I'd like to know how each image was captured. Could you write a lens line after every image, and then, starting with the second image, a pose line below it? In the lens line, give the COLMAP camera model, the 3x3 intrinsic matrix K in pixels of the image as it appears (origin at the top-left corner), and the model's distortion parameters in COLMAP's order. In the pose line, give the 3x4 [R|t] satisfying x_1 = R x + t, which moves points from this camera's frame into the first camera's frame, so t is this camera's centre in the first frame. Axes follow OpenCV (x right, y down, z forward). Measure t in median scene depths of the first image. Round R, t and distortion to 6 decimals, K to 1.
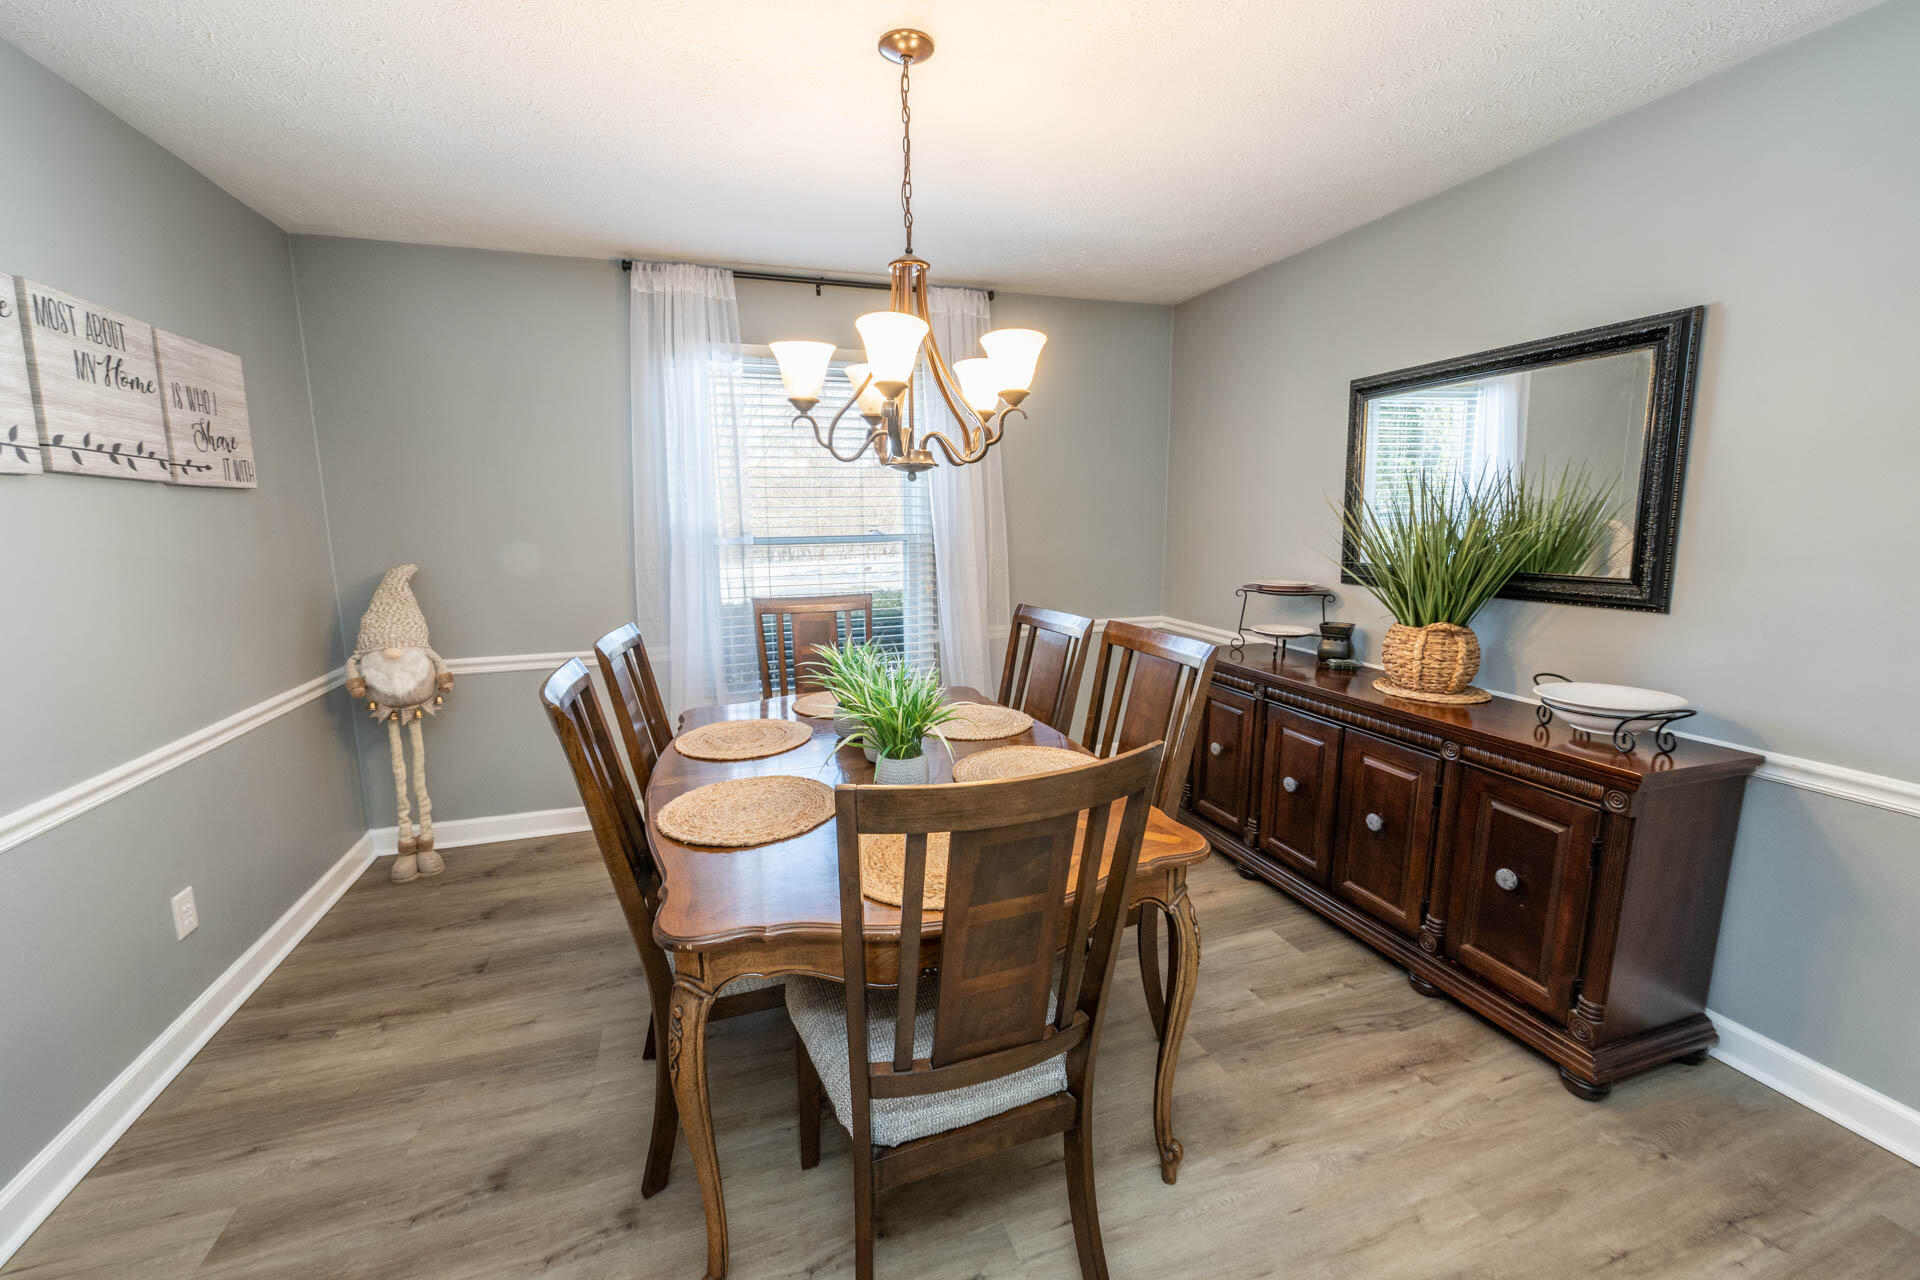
lens RADIAL K [[752.5, 0, 975.0], [0, 752.5, 597.2], [0, 0, 1]] dist [0.000909, -0.000753]
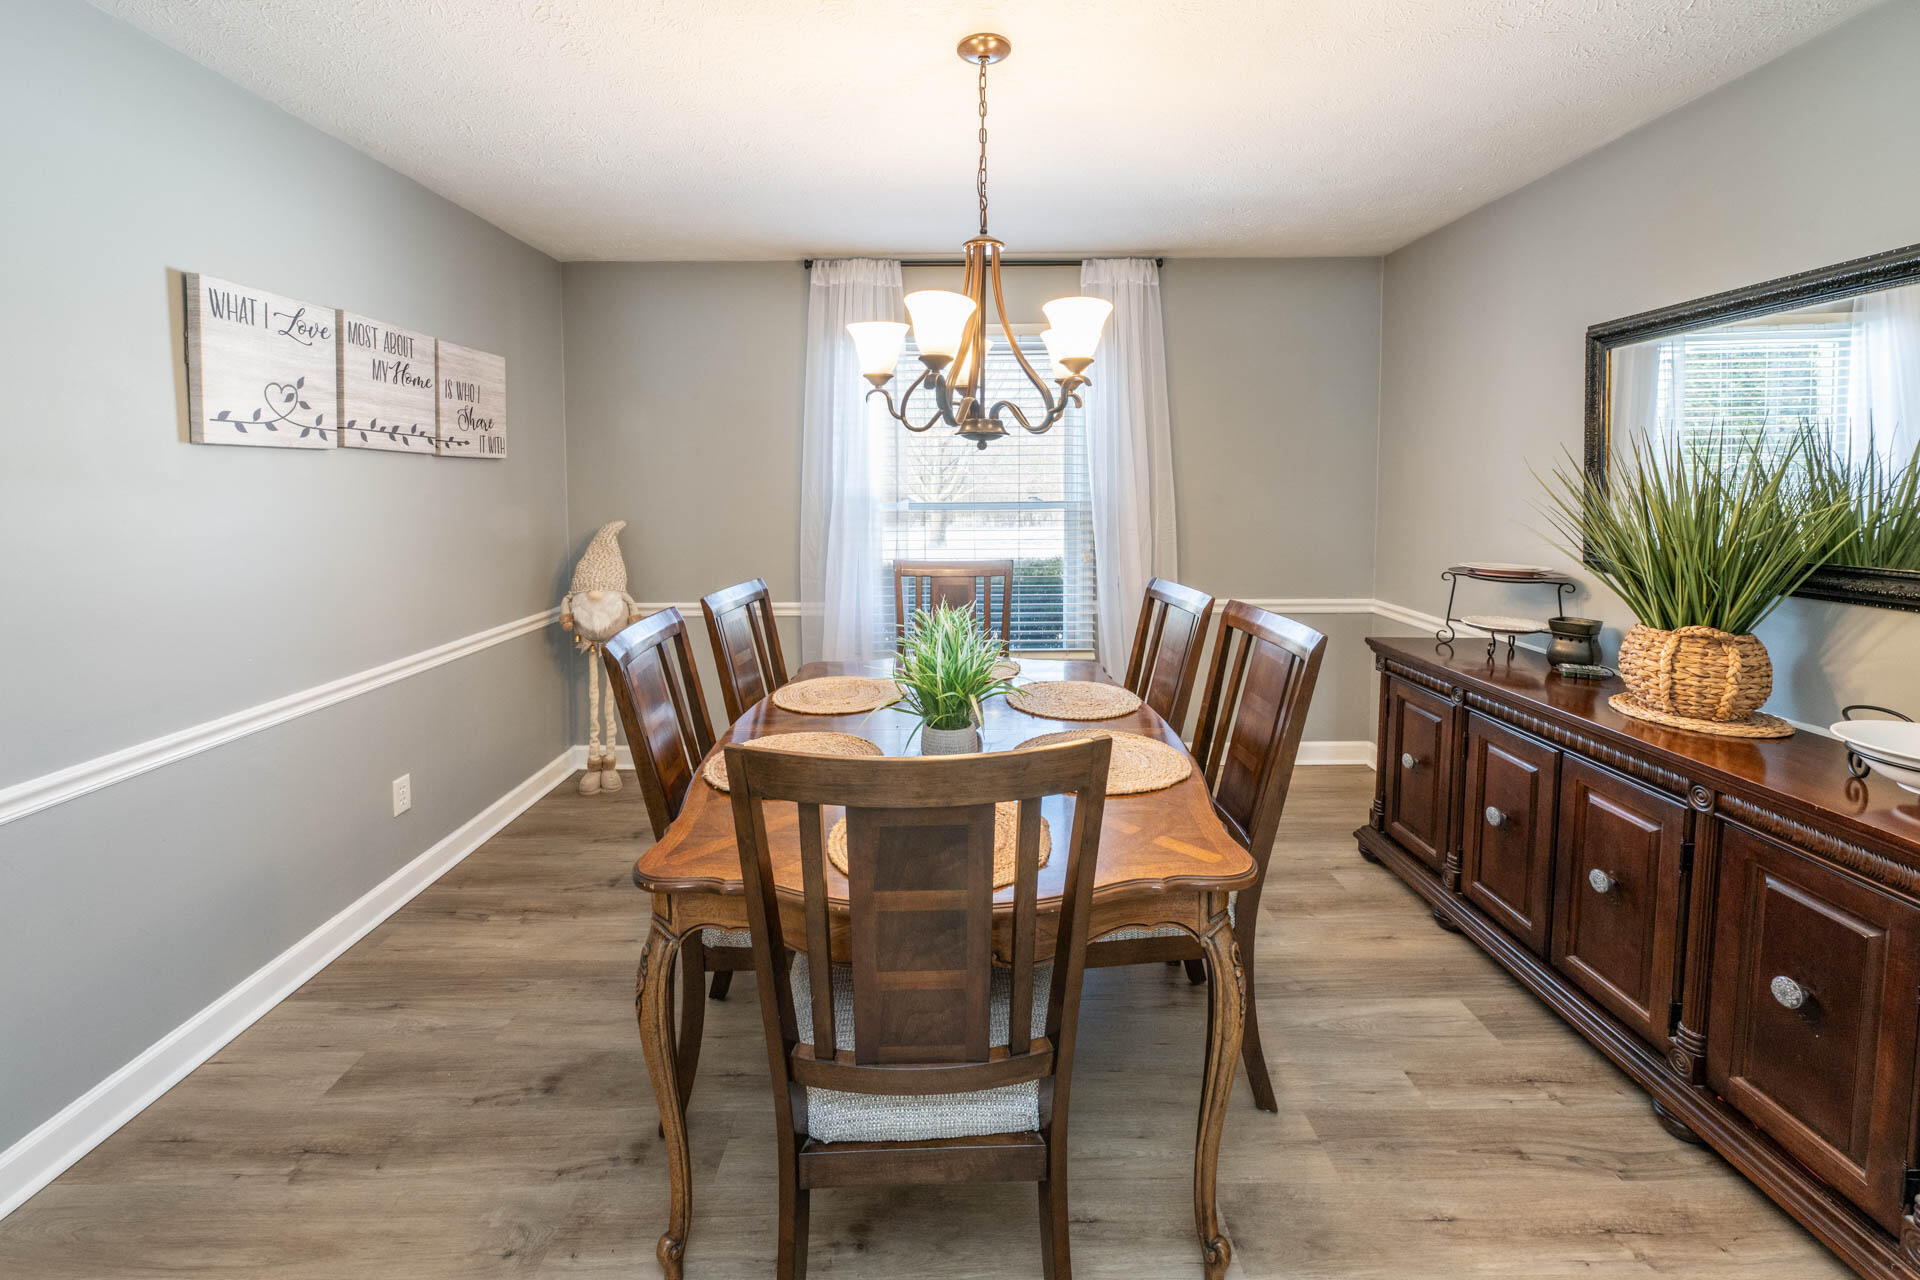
lens RADIAL K [[752.5, 0, 961.0], [0, 752.5, 486.2], [0, 0, 1]] dist [0.000909, -0.000753]
pose [[0.952915, 0.008542, -0.303117, 0.169933], [-0.039756, 0.994494, -0.096956, -0.005455], [0.300620, 0.104442, 0.948008, 0.031628]]
